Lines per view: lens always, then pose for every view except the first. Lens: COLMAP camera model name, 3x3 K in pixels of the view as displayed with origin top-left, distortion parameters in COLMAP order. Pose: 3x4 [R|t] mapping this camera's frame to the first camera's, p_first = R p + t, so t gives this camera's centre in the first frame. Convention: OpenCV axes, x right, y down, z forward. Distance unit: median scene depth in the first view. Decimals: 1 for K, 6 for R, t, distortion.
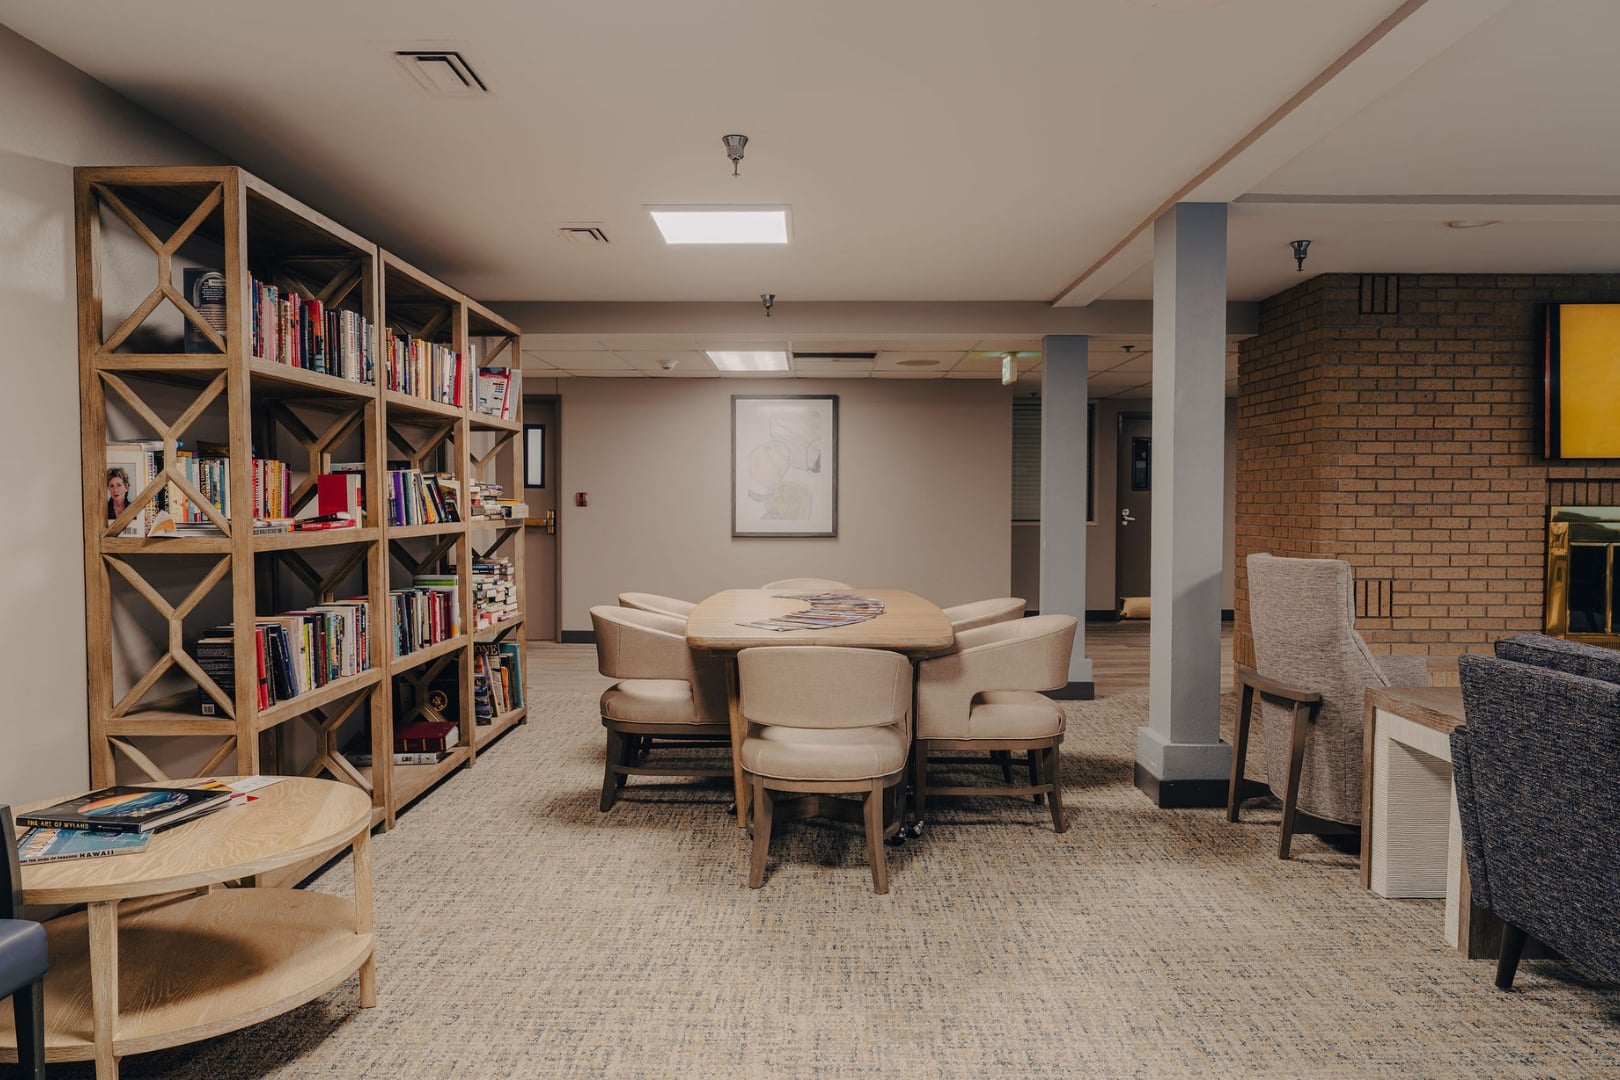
lens RADIAL K [[1137.4, 0, 810.0], [0, 1137.4, 540.0], [0, 0, 1]] dist [-0.010189, 0.005445]
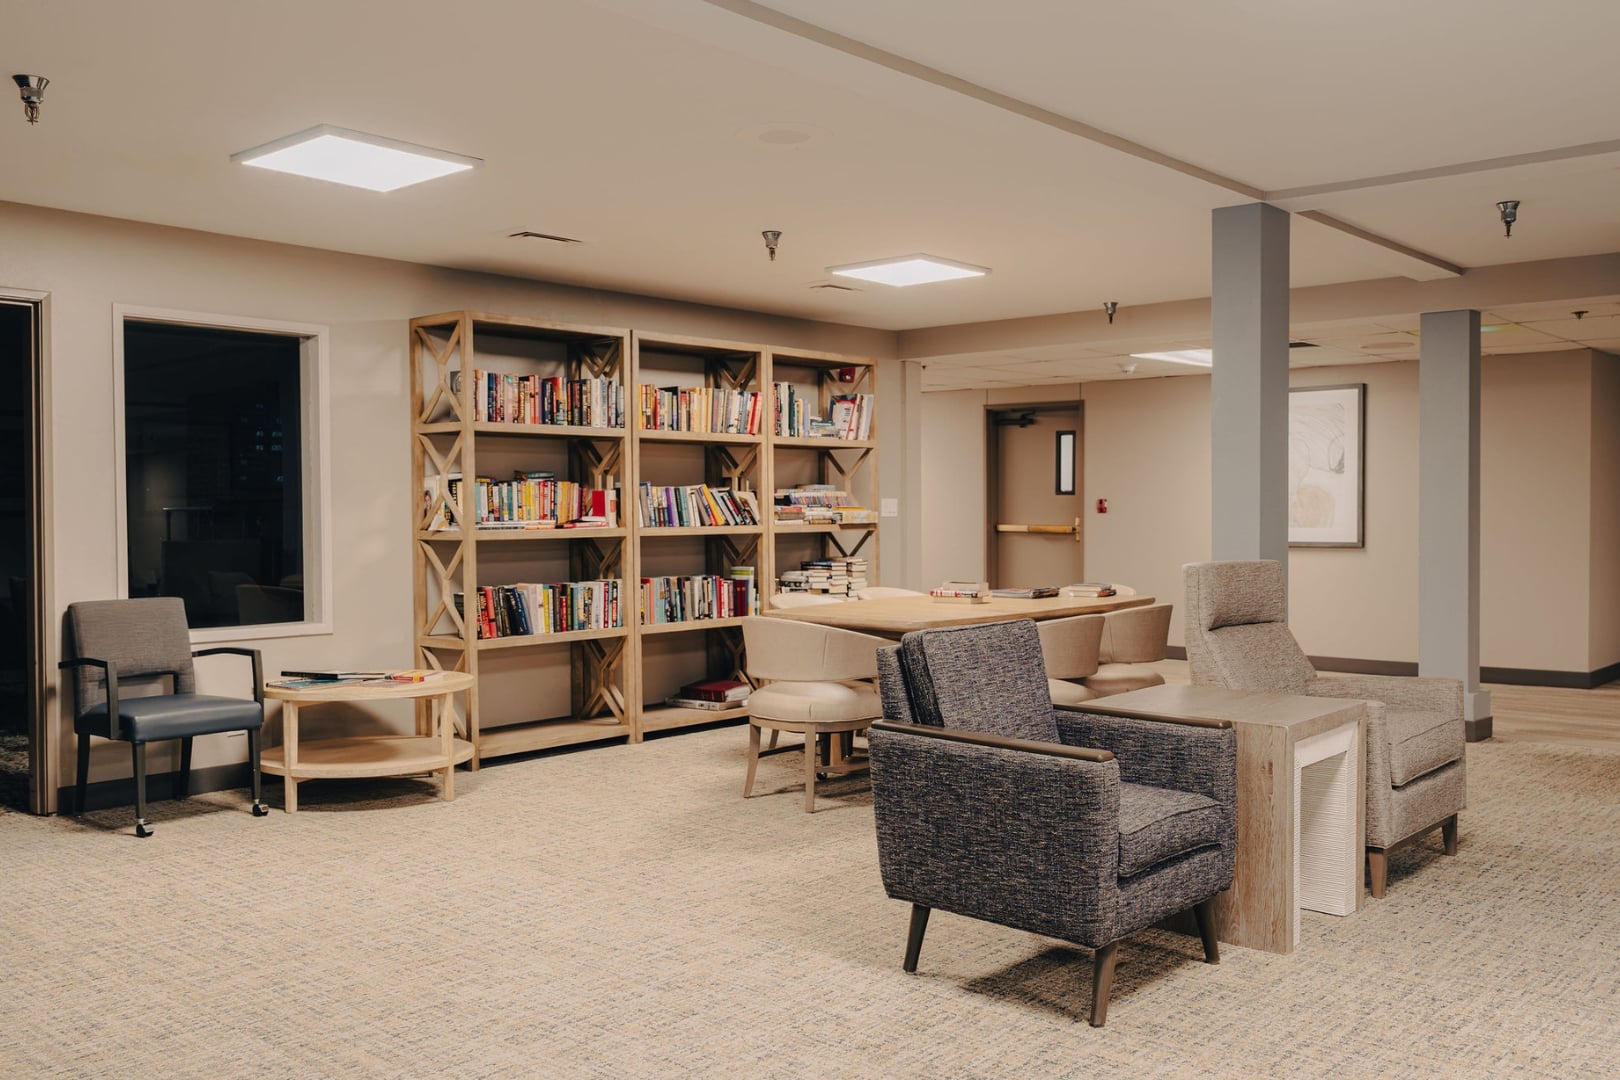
lens RADIAL K [[1404.2, 0, 810.0], [0, 1404.2, 540.0], [0, 0, 1]] dist [0.002734, -0.001117]
pose [[0.755859, 0.013367, -0.654598, 0.799873], [-0.019840, 0.999800, -0.002494, 0.003648], [0.654434, 0.014872, 0.755973, -0.149749]]
